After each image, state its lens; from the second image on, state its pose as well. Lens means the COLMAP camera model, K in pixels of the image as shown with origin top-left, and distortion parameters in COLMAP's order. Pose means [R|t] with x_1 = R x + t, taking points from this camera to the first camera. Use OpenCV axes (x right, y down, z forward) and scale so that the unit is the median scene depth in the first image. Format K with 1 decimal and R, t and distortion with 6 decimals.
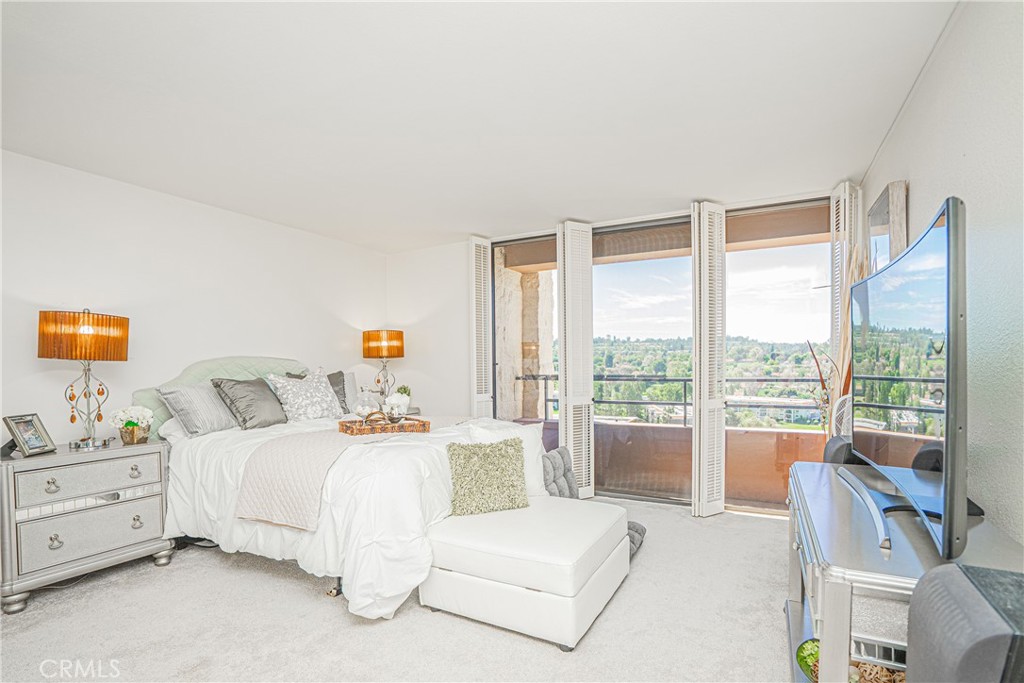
lens RADIAL K [[486.0, 0, 504.2], [0, 486.0, 367.0], [0, 0, 1]] dist [-0.040879, 0.020599]
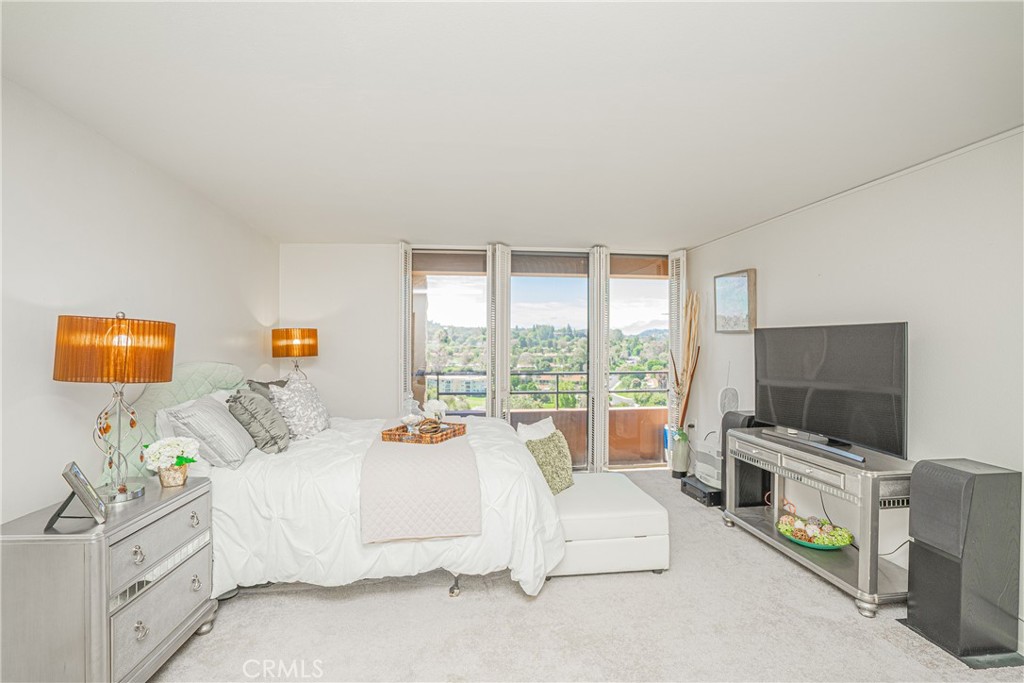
lens RADIAL K [[486.0, 0, 511.3], [0, 486.0, 338.0], [0, 0, 1]] dist [-0.040879, 0.020599]
pose [[0.807705, 0.015371, 0.589387, -0.735883], [-0.004010, 0.999780, -0.020579, -0.061461], [-0.589574, 0.014259, 0.807589, 0.040692]]
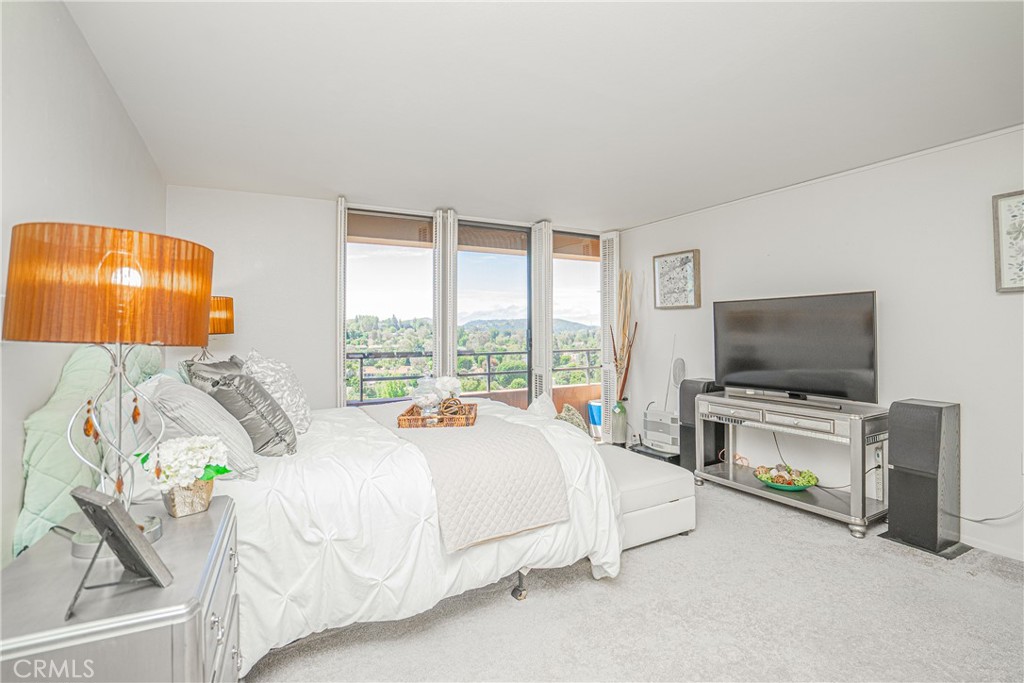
lens RADIAL K [[486.0, 0, 530.5], [0, 486.0, 318.8], [0, 0, 1]] dist [-0.040879, 0.020599]
pose [[0.519585, 0.029032, 0.853925, -0.944386], [0.010639, 0.999125, -0.040442, -0.015658], [-0.854352, 0.030098, 0.518822, 0.404966]]
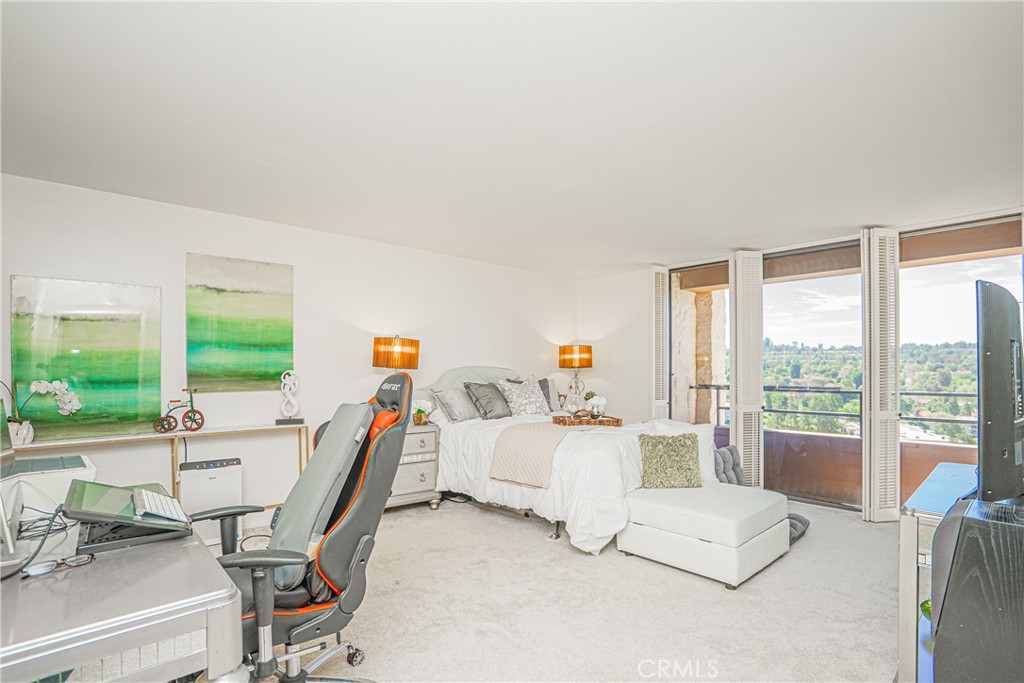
lens RADIAL K [[486.0, 0, 516.2], [0, 486.0, 360.7], [0, 0, 1]] dist [-0.040879, 0.020599]
pose [[0.950969, 0.007648, -0.309192, -0.021797], [-0.016365, 0.999538, -0.025607, -0.005079], [0.308853, 0.029411, 0.950655, -0.331343]]
